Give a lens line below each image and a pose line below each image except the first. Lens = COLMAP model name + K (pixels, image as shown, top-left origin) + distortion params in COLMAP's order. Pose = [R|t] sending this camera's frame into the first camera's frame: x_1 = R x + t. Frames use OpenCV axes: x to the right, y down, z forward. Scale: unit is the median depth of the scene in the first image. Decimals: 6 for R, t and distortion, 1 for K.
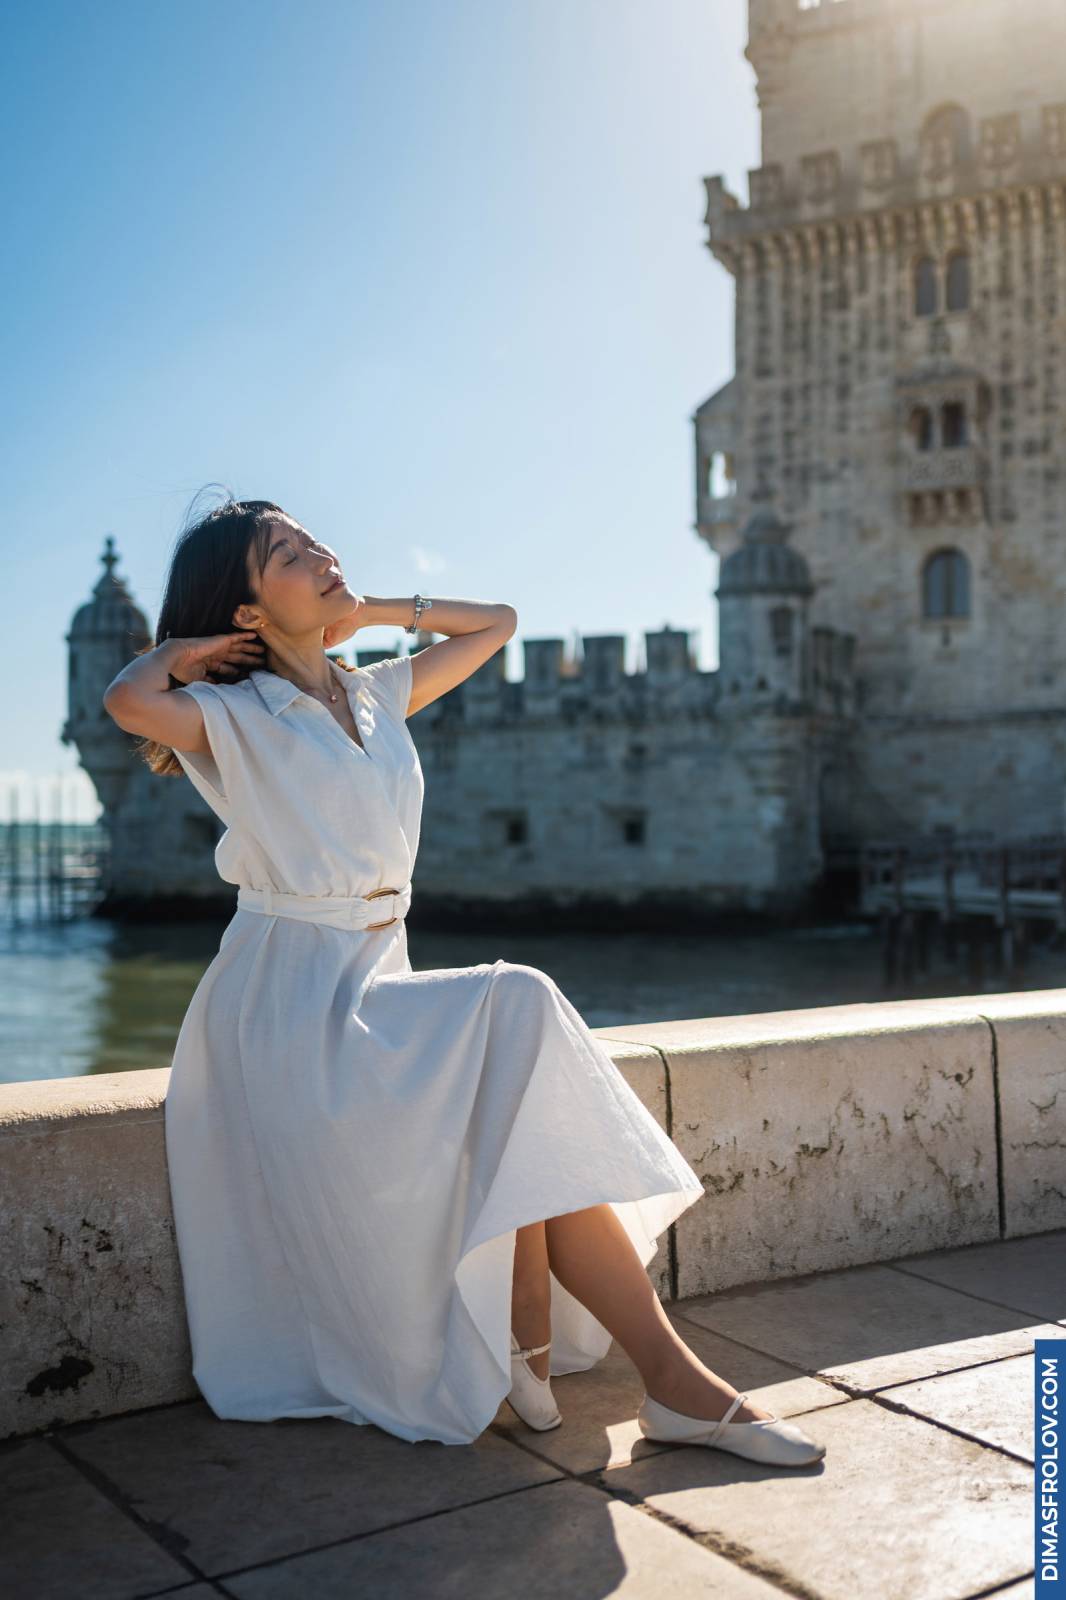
lens RADIAL K [[1707.5, 0, 541.1], [0, 1707.5, 792.0], [0, 0, 1]] dist [-0.008898, 0.006846]
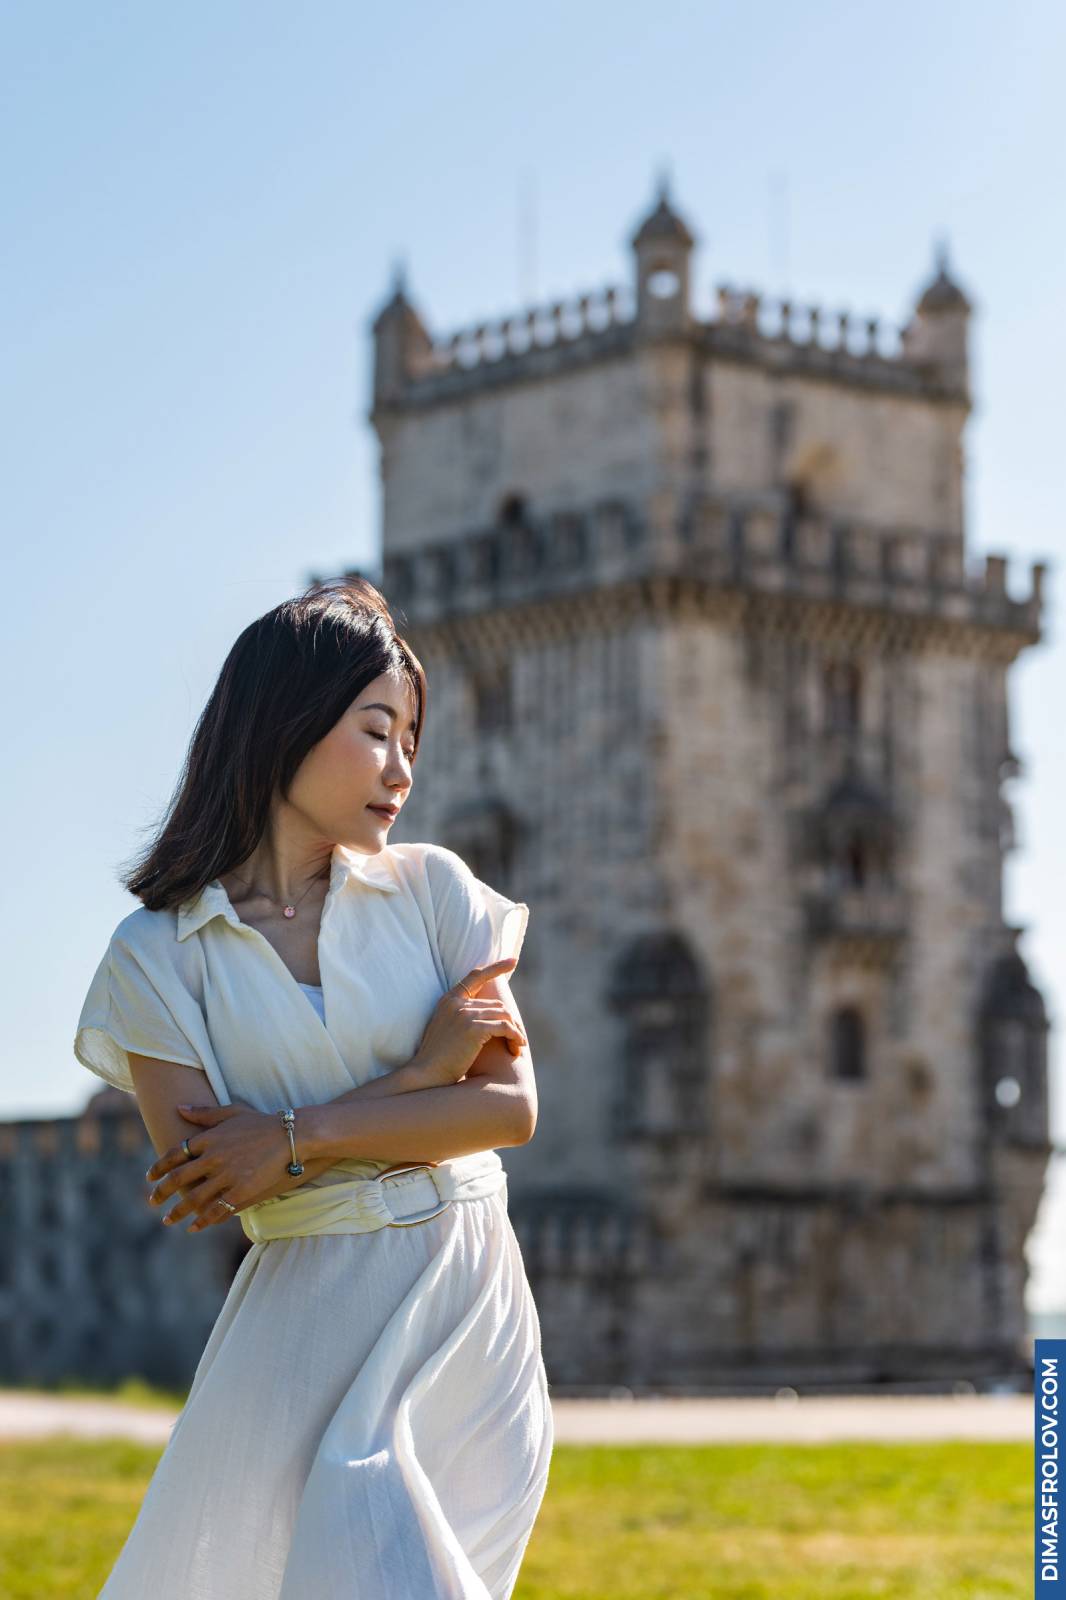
lens RADIAL K [[3734.8, 0, 533.0], [0, 3734.8, 800.0], [0, 0, 1]] dist [0.024105, -0.017443]
pose [[0.937071, -0.035174, -0.347362, 0.902121], [-0.004706, 0.993550, -0.113302, -0.028170], [0.349107, 0.107806, 0.930861, -0.767073]]
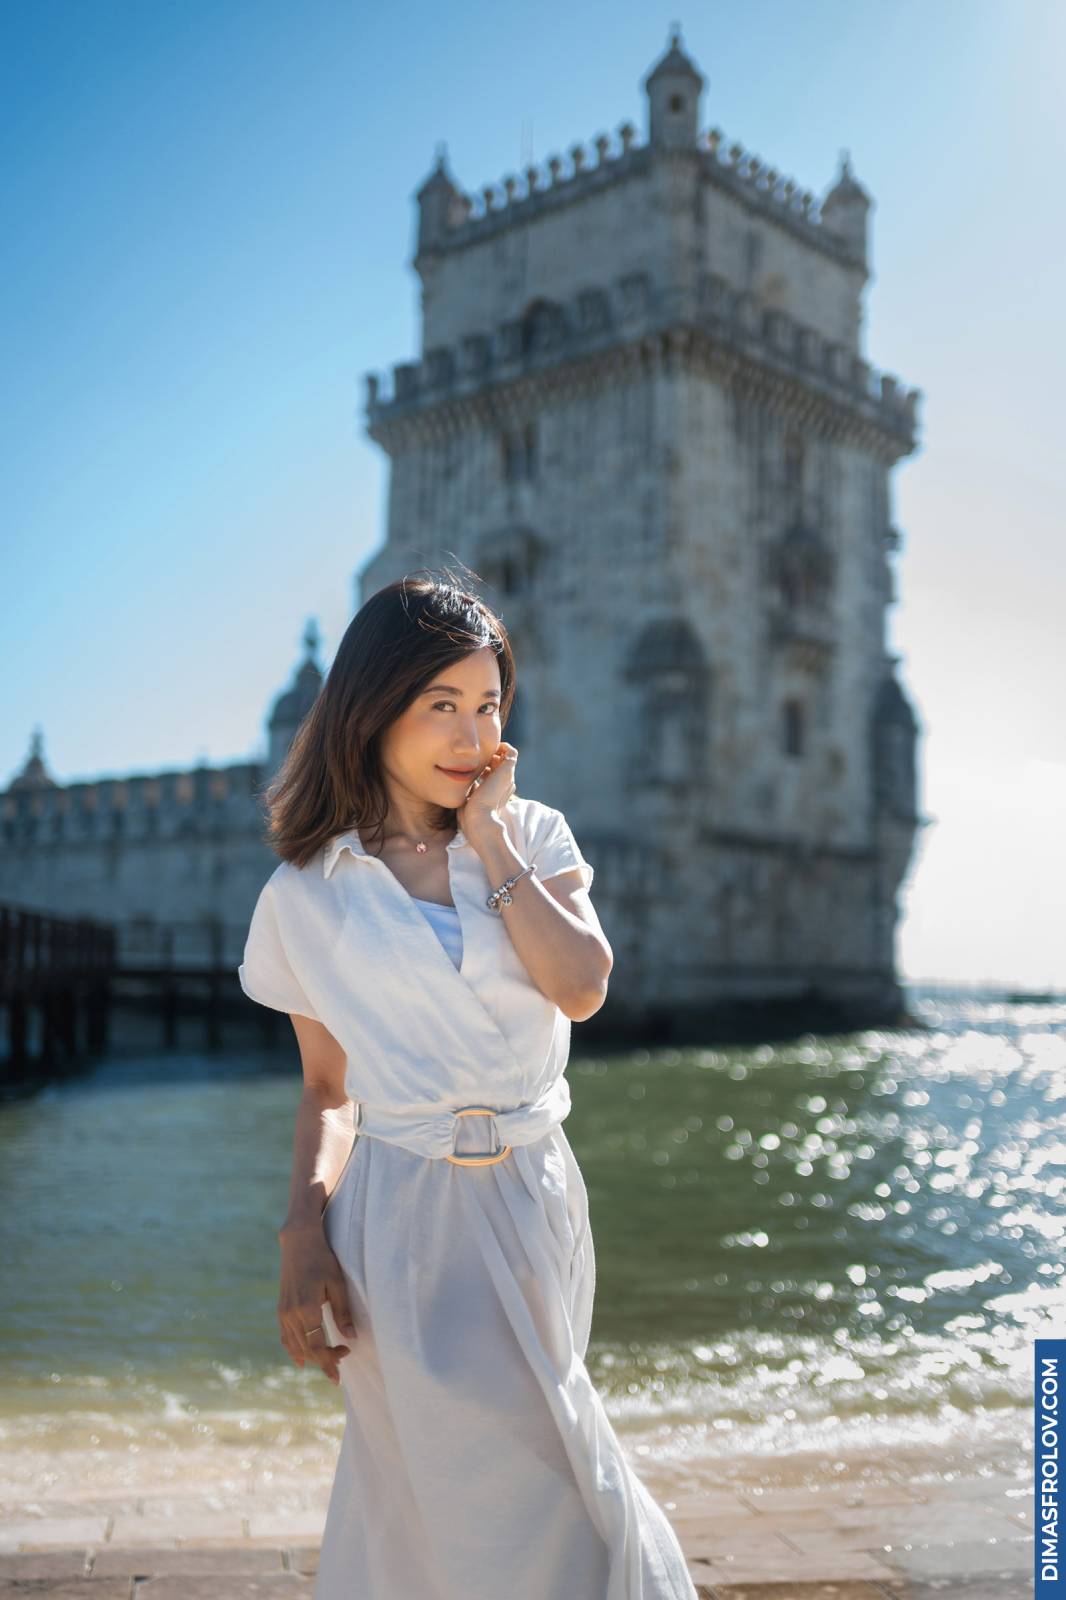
lens RADIAL K [[1557.8, 0, 524.6], [0, 1557.8, 799.8], [0, 0, 1]] dist [-0.010916, -0.003668]
pose [[0.968259, 0.007617, -0.249835, 0.484753], [-0.030323, 0.995733, -0.087160, 0.016875], [0.248105, 0.091969, 0.964358, 0.032915]]
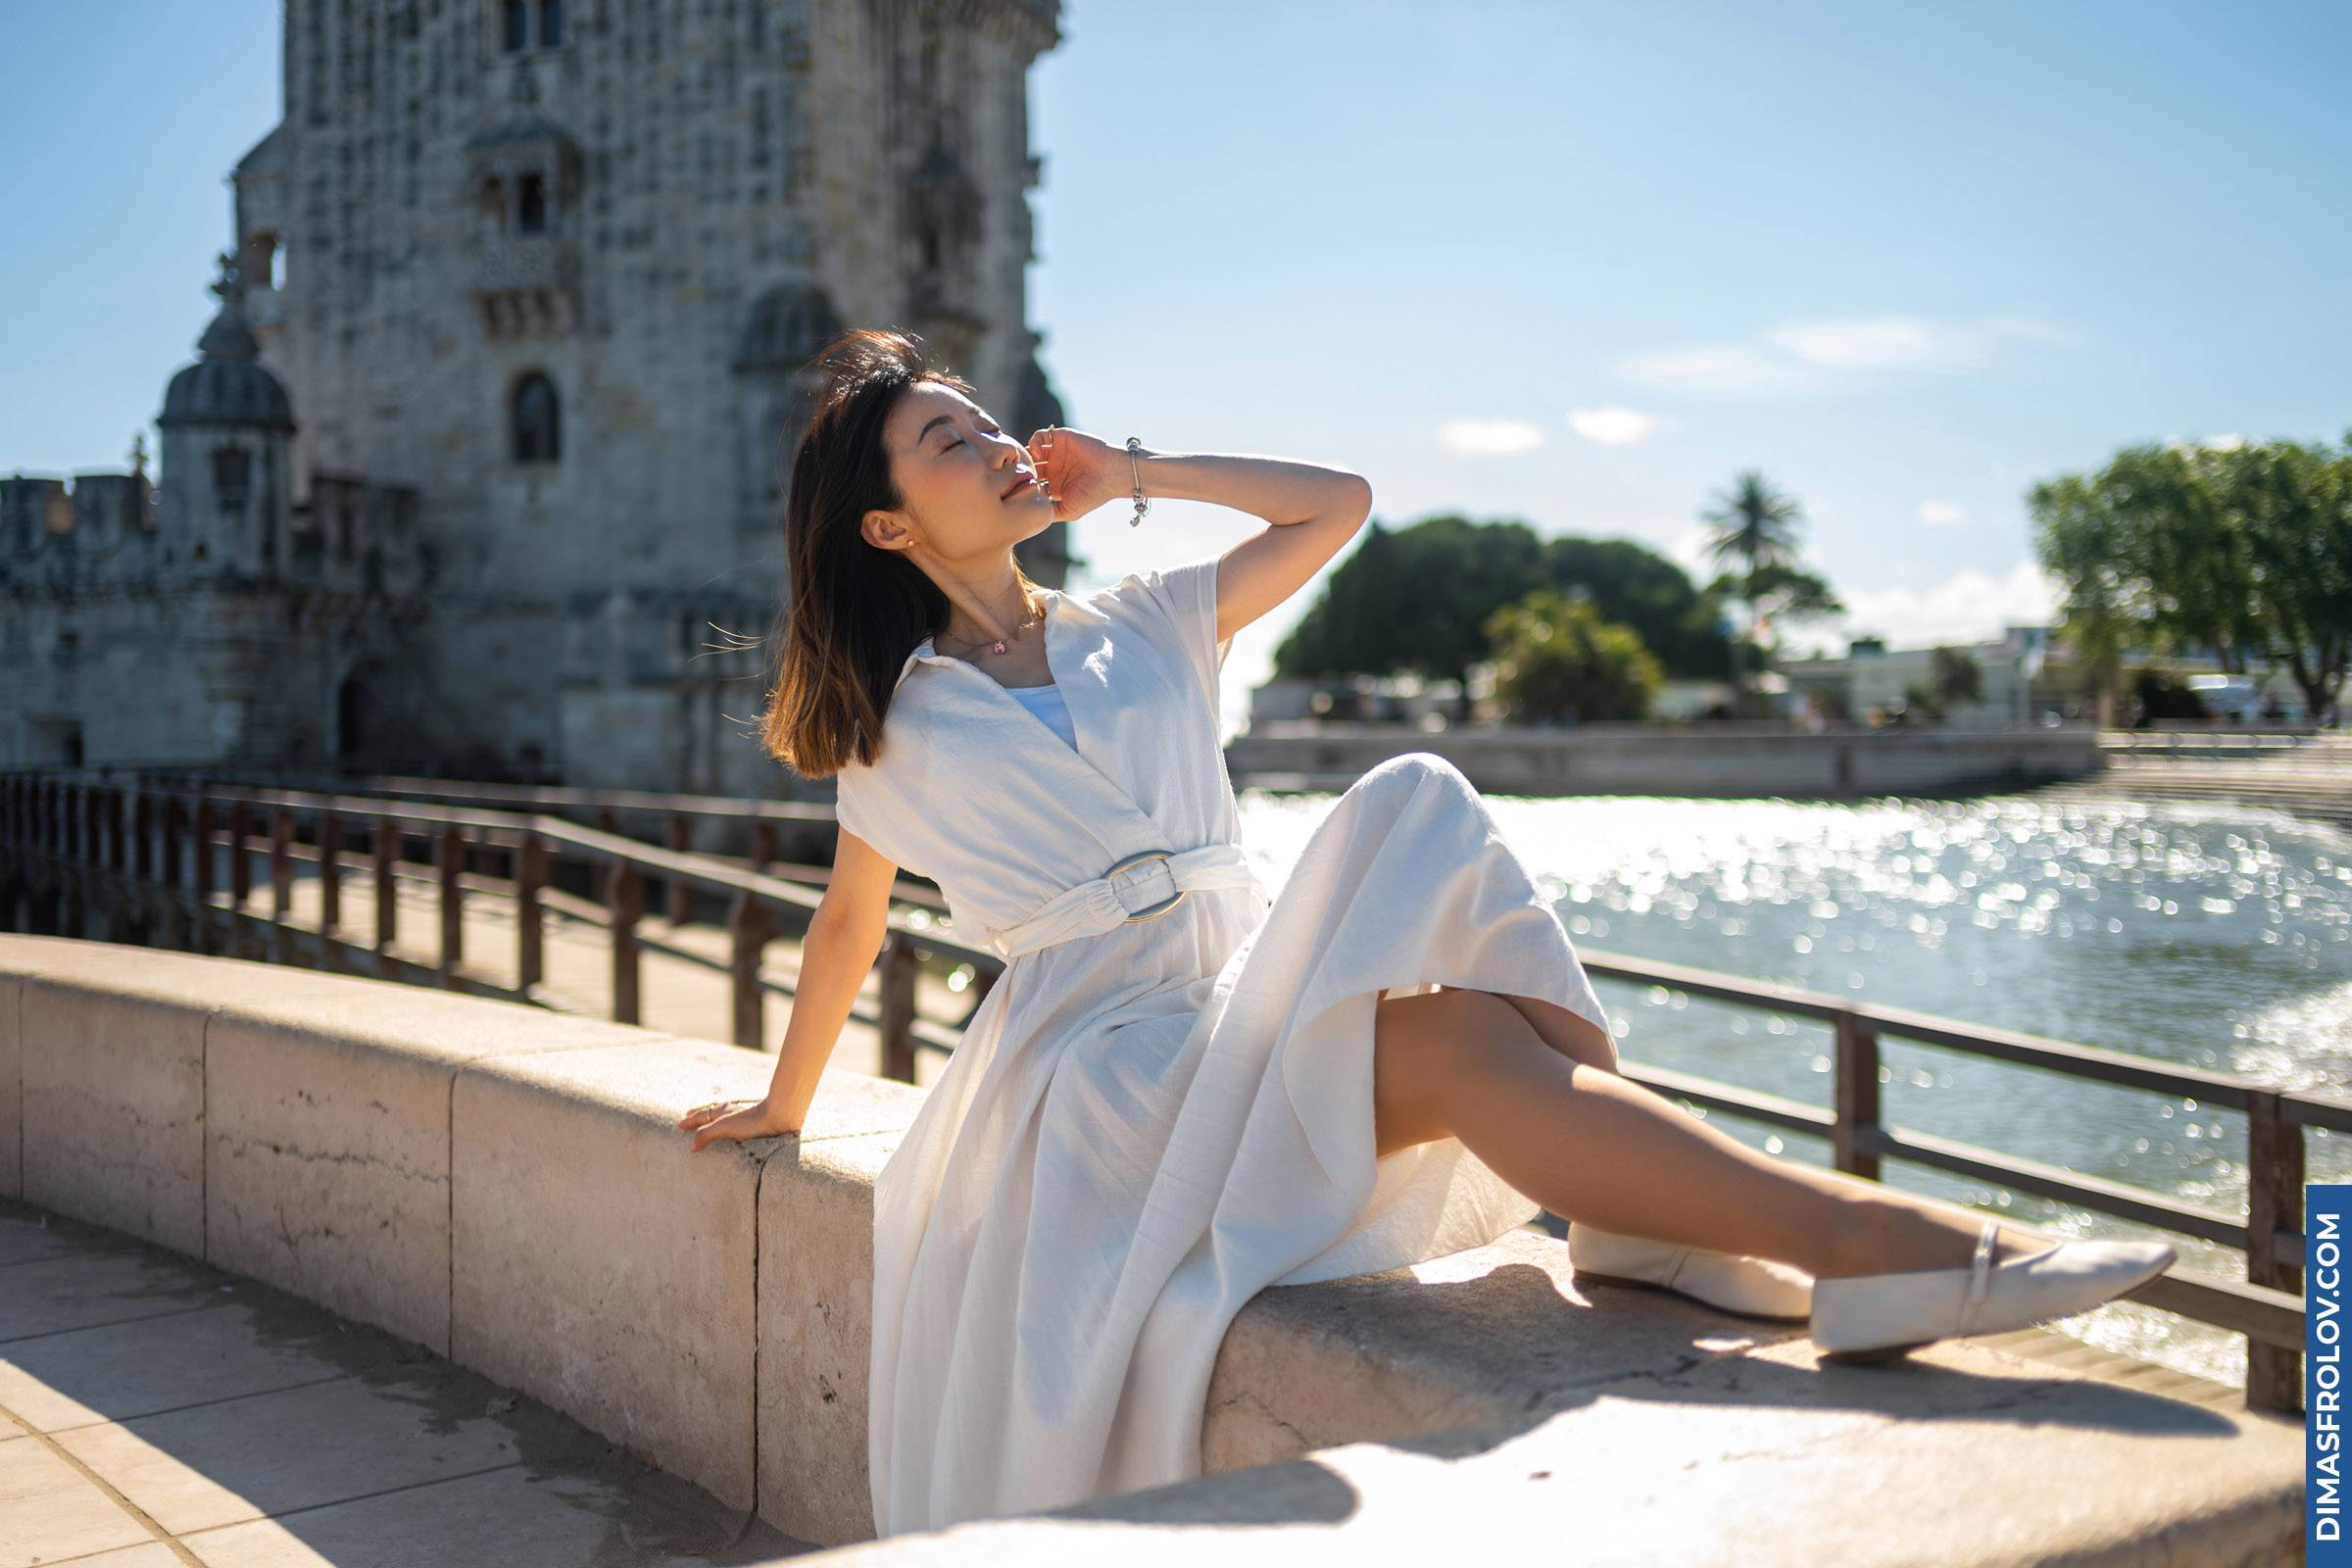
lens RADIAL K [[2385.0, 0, 1176.0], [0, 2385.0, 784.0], [0, 0, 1]] dist [-0.011714, -0.001181]
pose [[0.984458, -0.001063, 0.175616, 0.320689], [-0.006089, 0.999174, 0.040181, -0.005770], [-0.175514, -0.040626, 0.983638, -0.075246]]
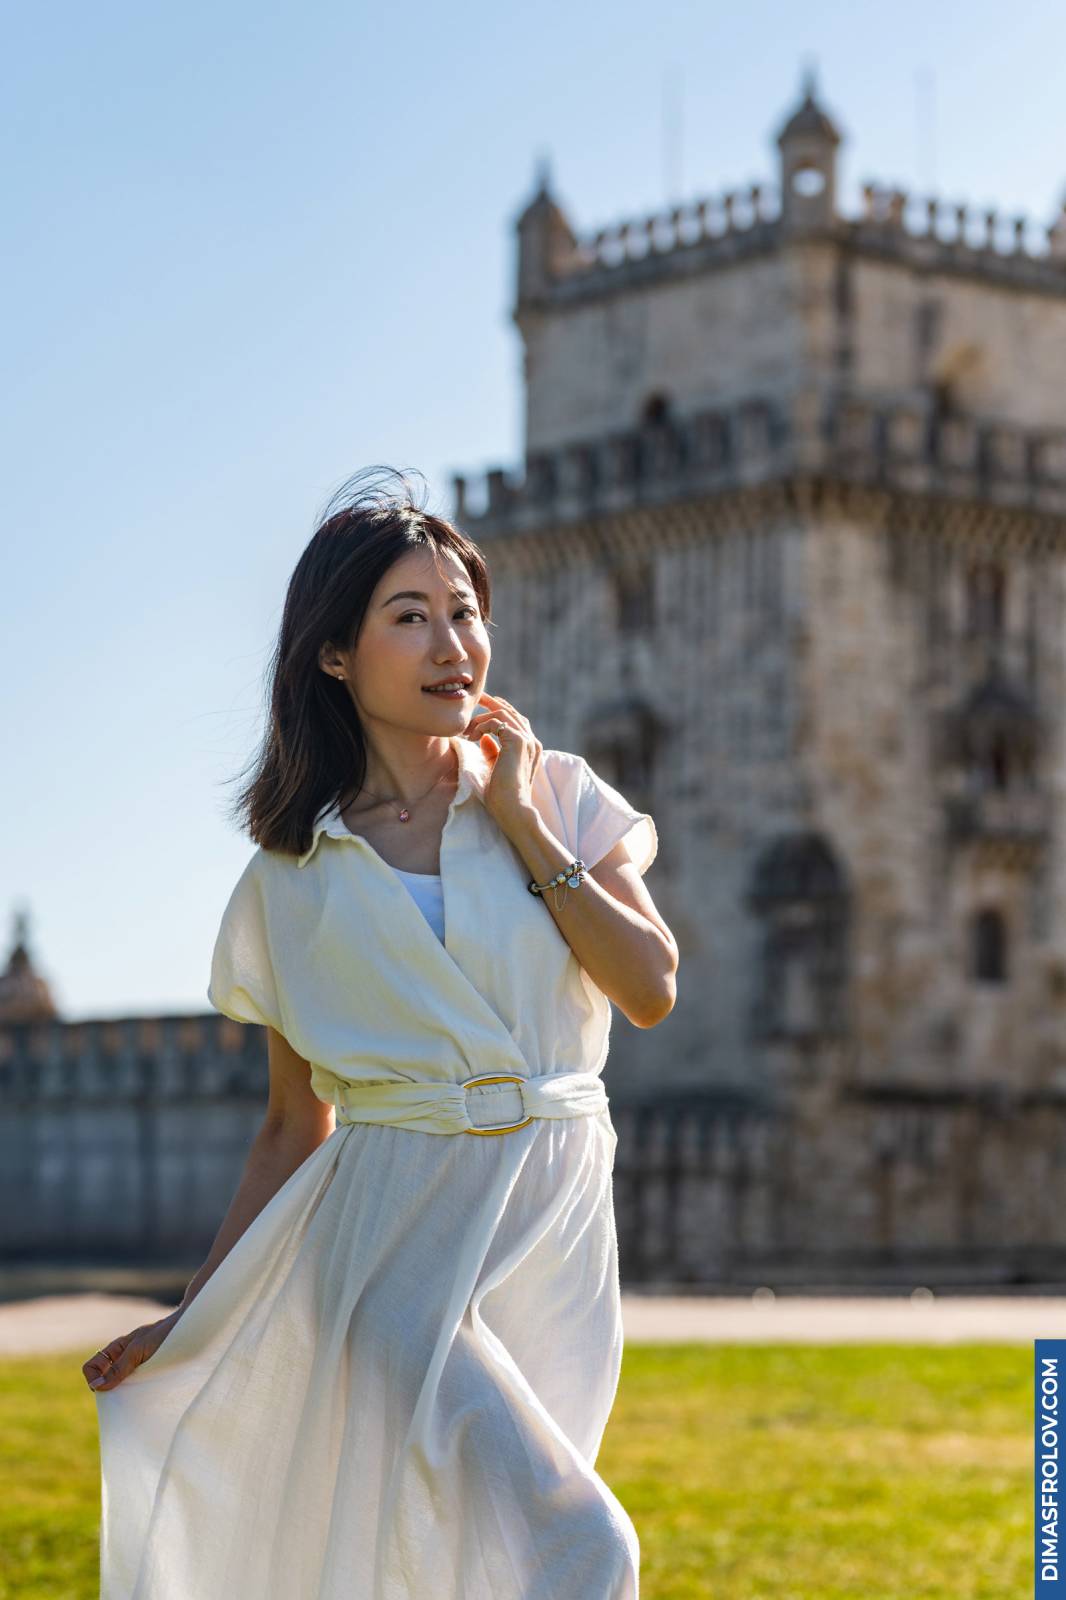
lens RADIAL K [[3734.8, 0, 533.0], [0, 3734.8, 800.0], [0, 0, 1]] dist [0.024105, -0.017443]
pose [[0.923317, -0.020298, -0.383501, 0.903429], [-0.013816, 0.996200, -0.085989, -0.028420], [0.383789, 0.084694, 0.919528, -0.769440]]
